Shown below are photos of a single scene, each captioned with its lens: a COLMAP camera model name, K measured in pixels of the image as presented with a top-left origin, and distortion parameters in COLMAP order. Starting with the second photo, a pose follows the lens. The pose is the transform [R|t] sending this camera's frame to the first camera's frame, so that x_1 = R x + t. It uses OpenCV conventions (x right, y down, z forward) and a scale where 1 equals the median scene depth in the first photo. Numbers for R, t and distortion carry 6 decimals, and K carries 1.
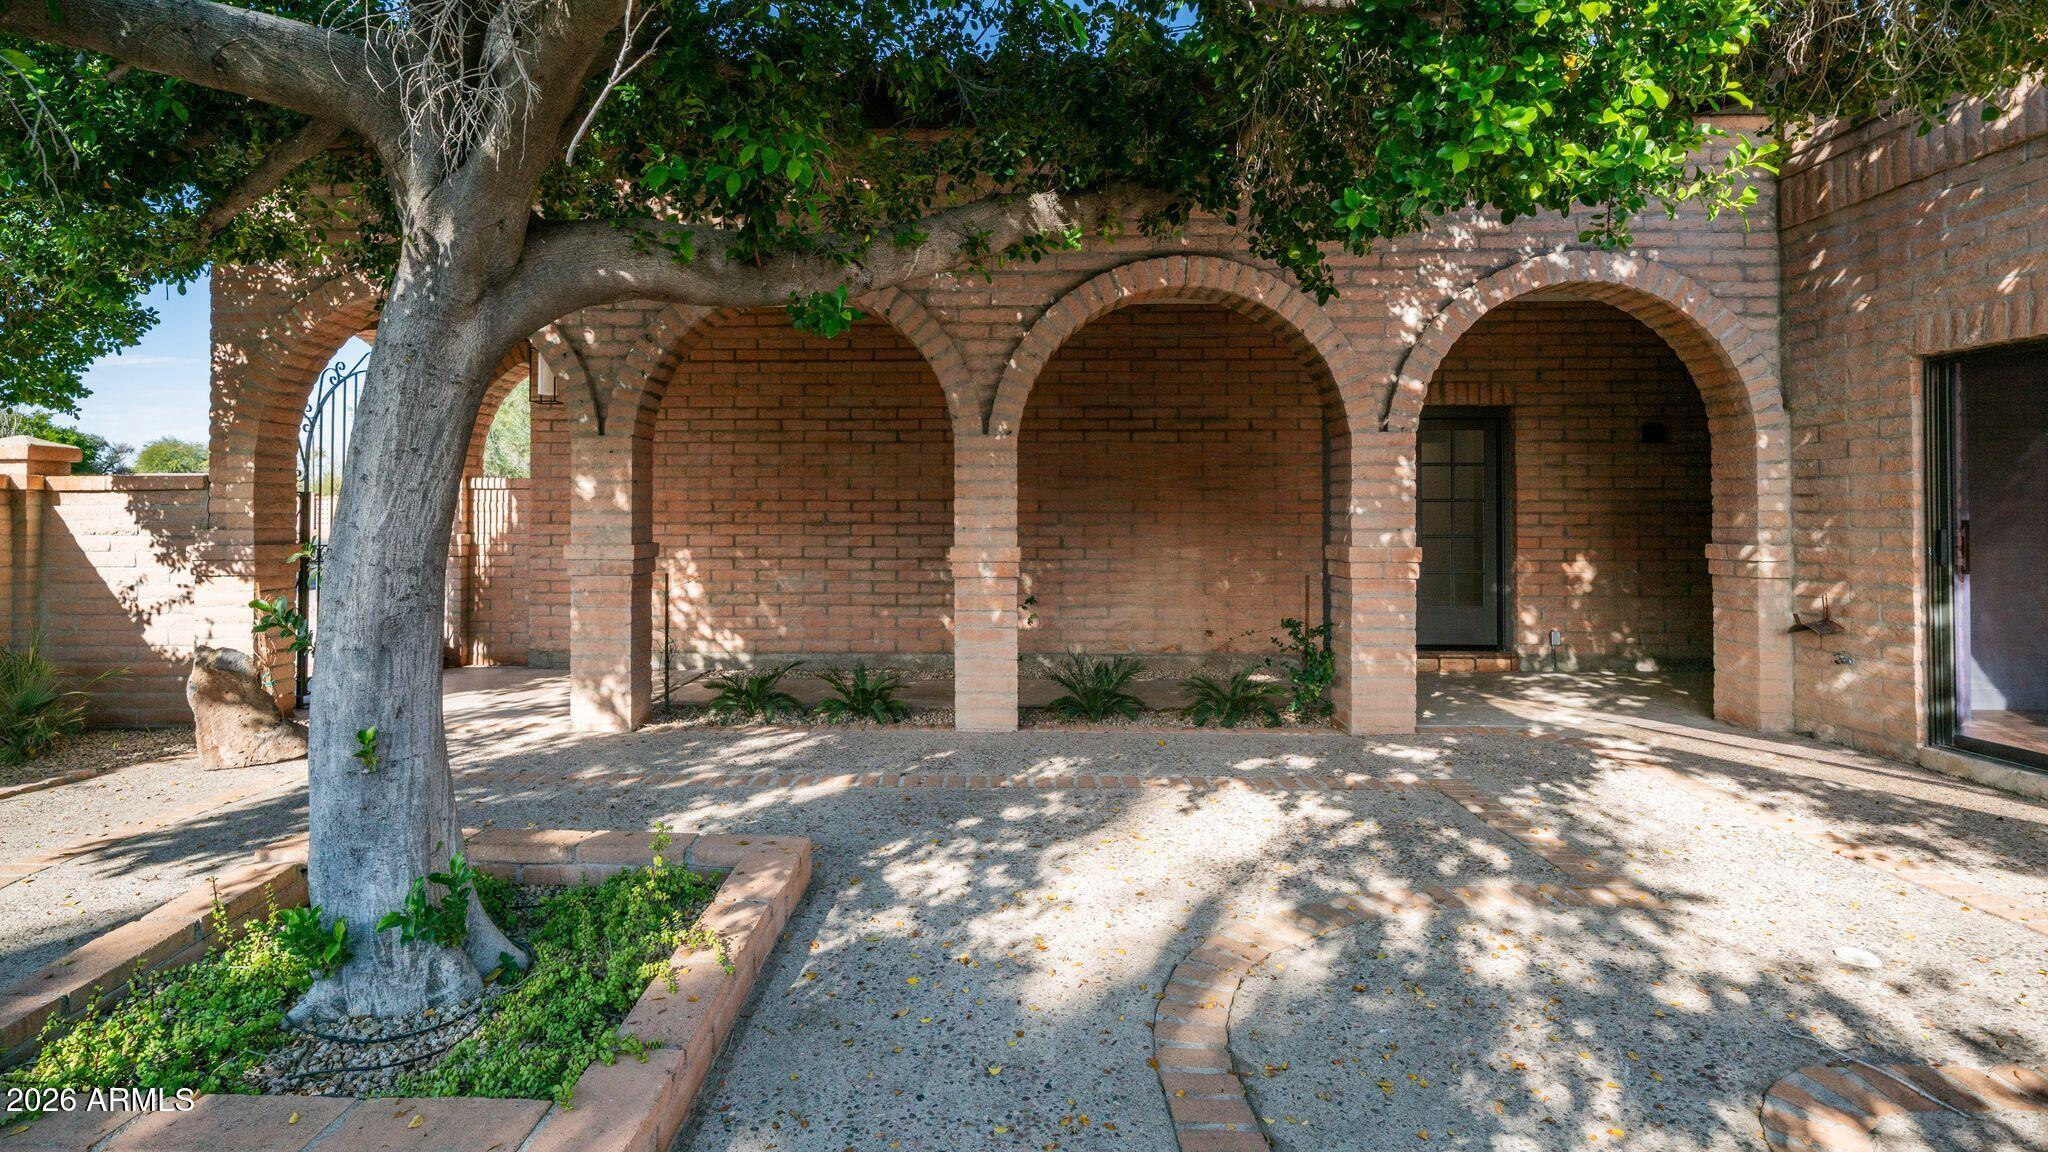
lens RADIAL K [[992.3, 0, 963.8], [0, 992.3, 495.4], [0, 0, 1]] dist [-0.003506, 0.001452]
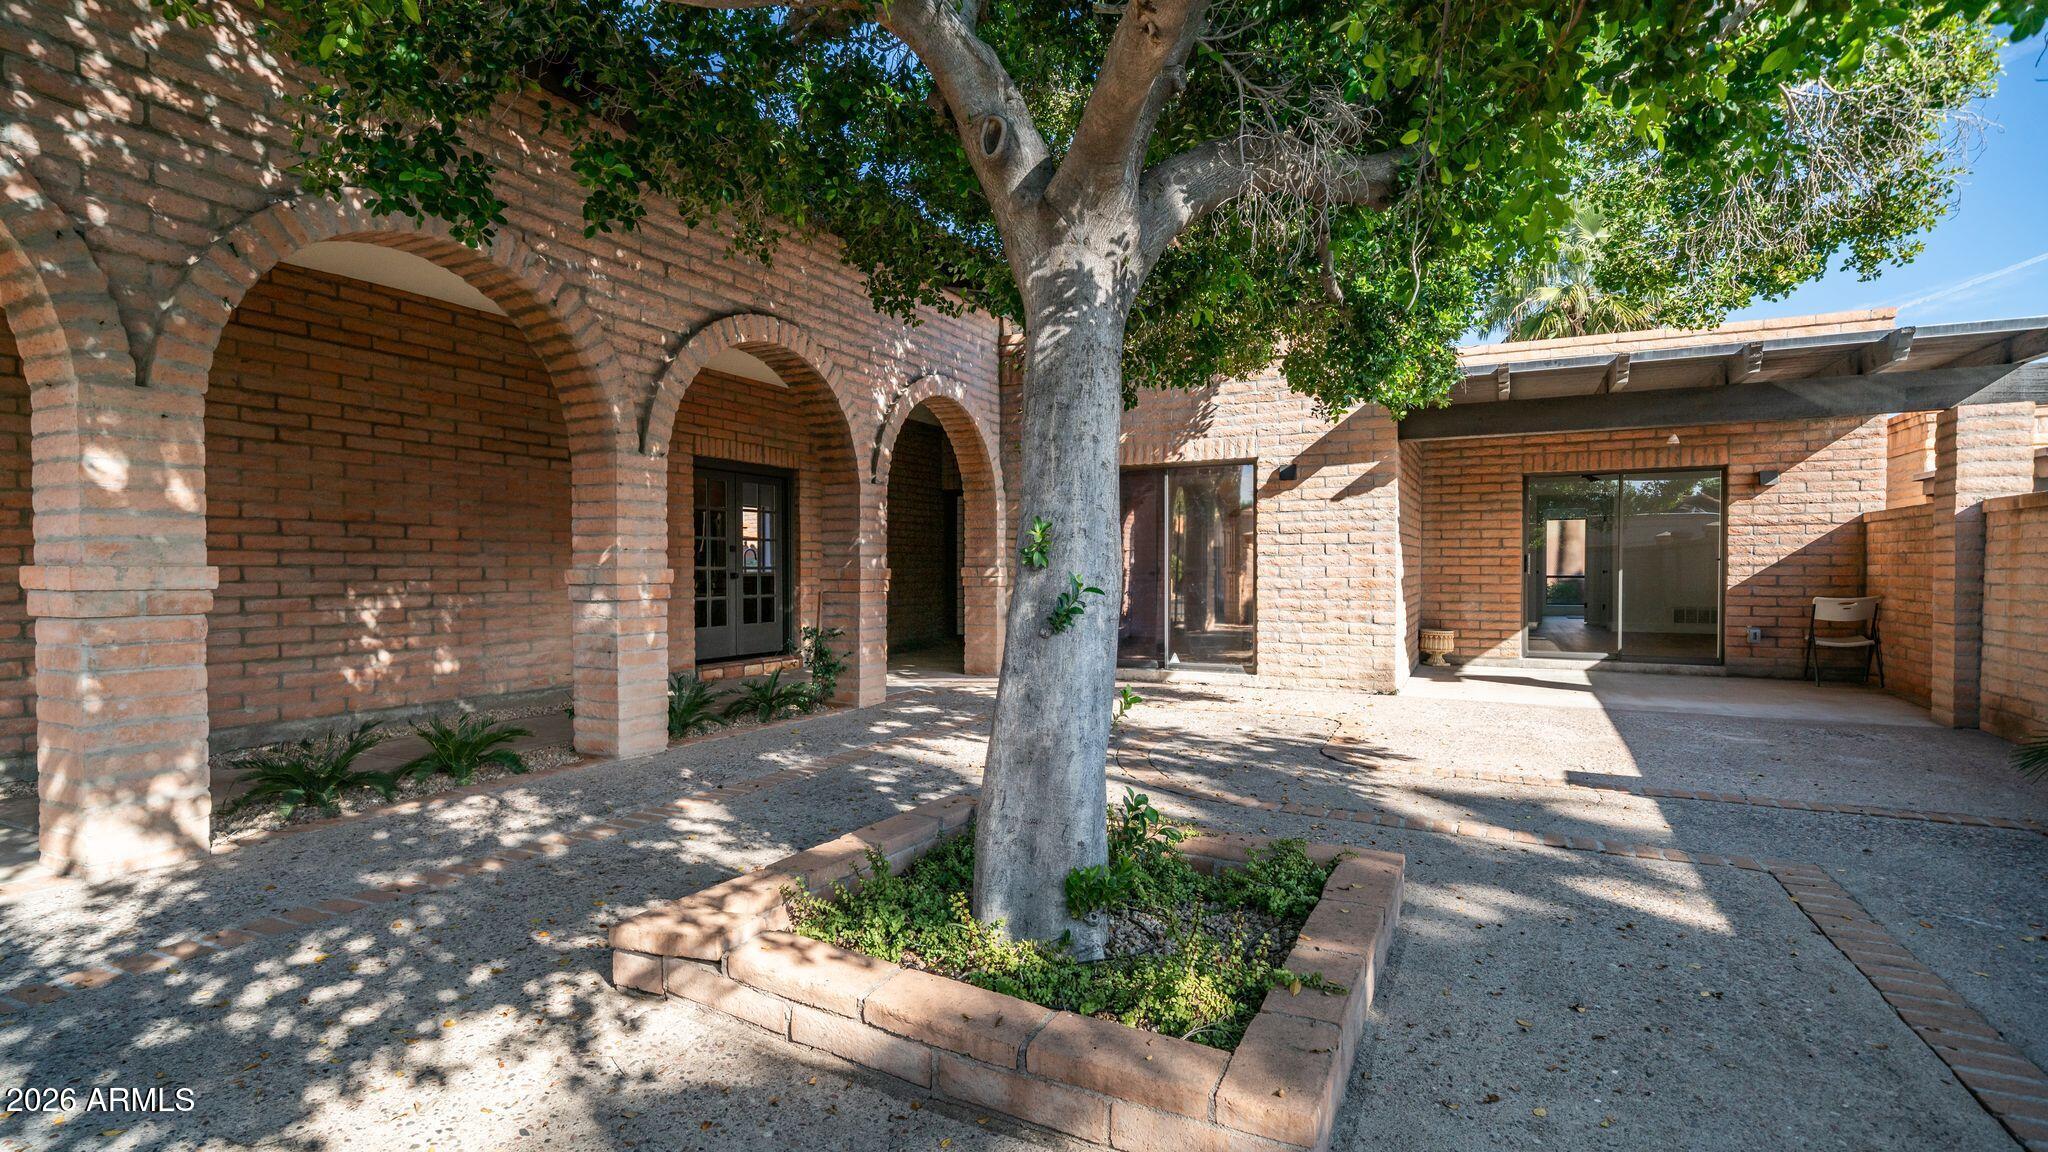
lens RADIAL K [[992.3, 0, 971.0], [0, 992.3, 577.2], [0, 0, 1]] dist [-0.003506, 0.001452]
pose [[0.425426, -0.005610, 0.904976, -0.719518], [-0.016802, 0.999759, 0.014096, 0.040655], [-0.904837, -0.021203, 0.425229, 0.286253]]
